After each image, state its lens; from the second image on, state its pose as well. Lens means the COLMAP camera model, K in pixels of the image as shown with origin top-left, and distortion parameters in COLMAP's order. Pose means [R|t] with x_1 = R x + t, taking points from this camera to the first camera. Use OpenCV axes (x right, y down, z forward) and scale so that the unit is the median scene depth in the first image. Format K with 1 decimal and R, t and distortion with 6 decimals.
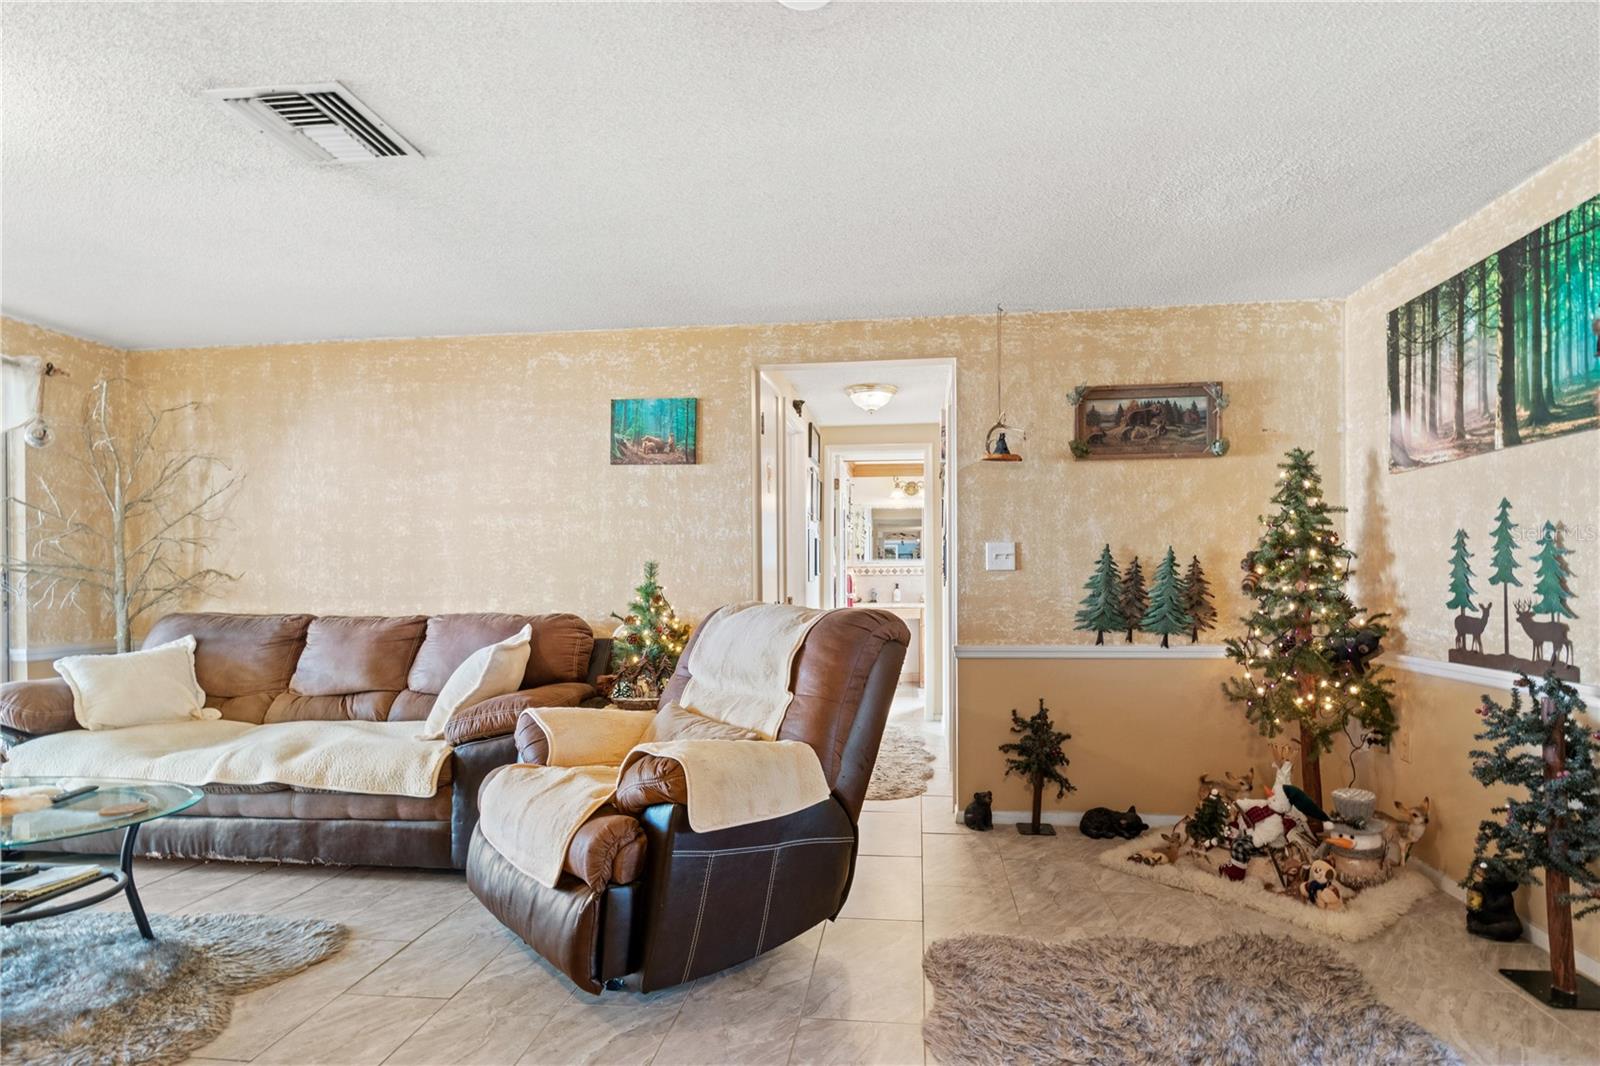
lens RADIAL K [[852.5, 0, 806.2], [0, 852.5, 576.9], [0, 0, 1]] dist [0.003715, 0.000600]
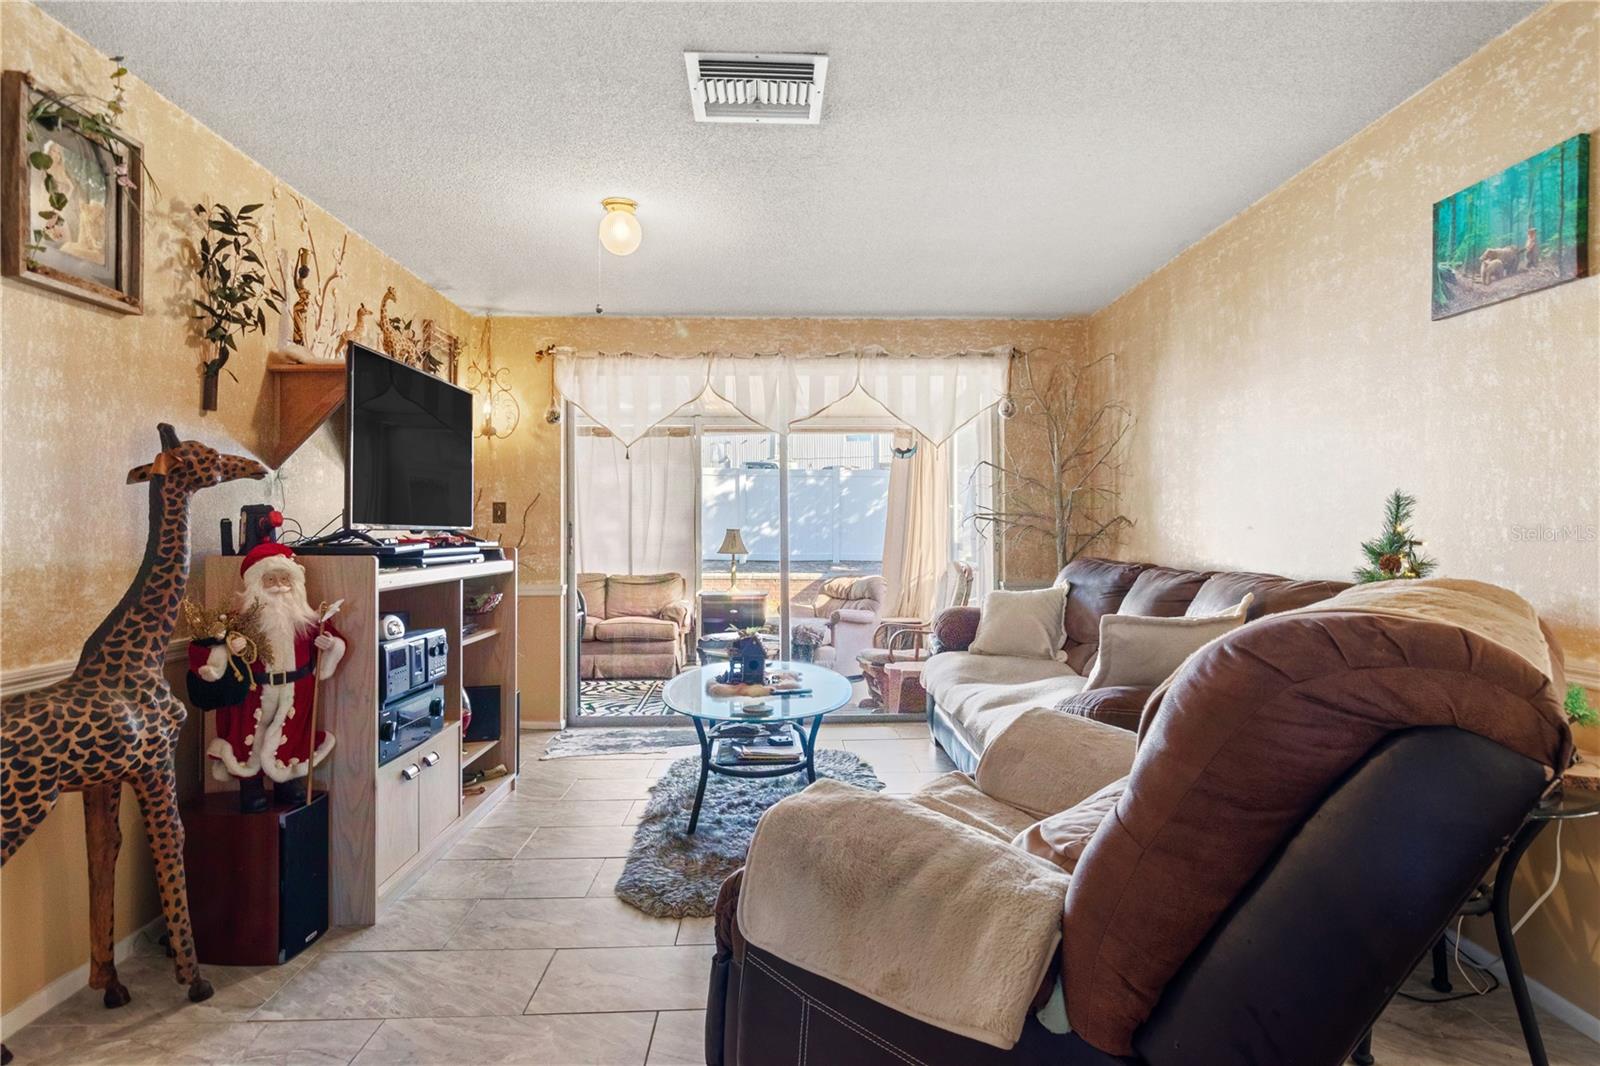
lens RADIAL K [[852.5, 0, 808.5], [0, 852.5, 522.8], [0, 0, 1]] dist [0.003715, 0.000600]
pose [[0.148890, -0.001975, -0.988852, 0.280669], [0.000693, 0.999998, -0.001892, 0.001256], [0.988854, -0.000404, 0.148891, 0.547853]]
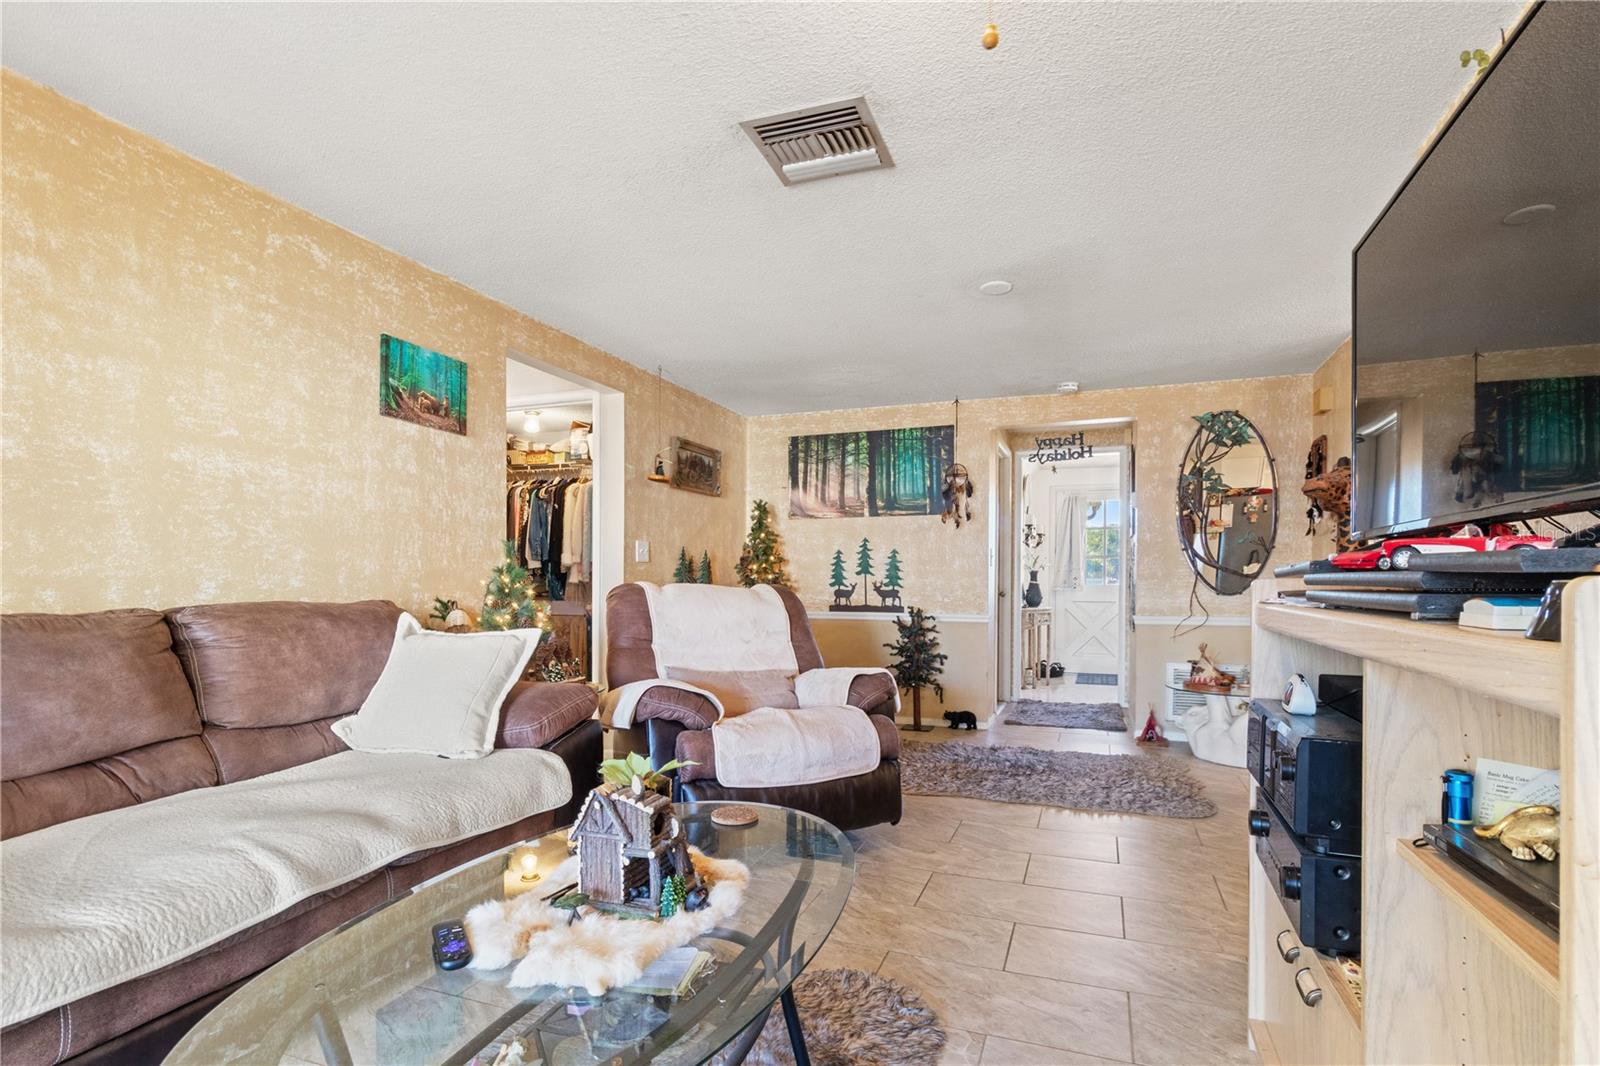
lens RADIAL K [[773.6, 0, 840.0], [0, 773.6, 593.1], [0, 0, 1]] dist [0.005199, -0.001026]
pose [[0.204428, -0.008443, 0.978845, -0.916252], [-0.007110, 0.999924, 0.010110, 0.027375], [-0.978856, -0.009026, 0.204353, 0.458694]]
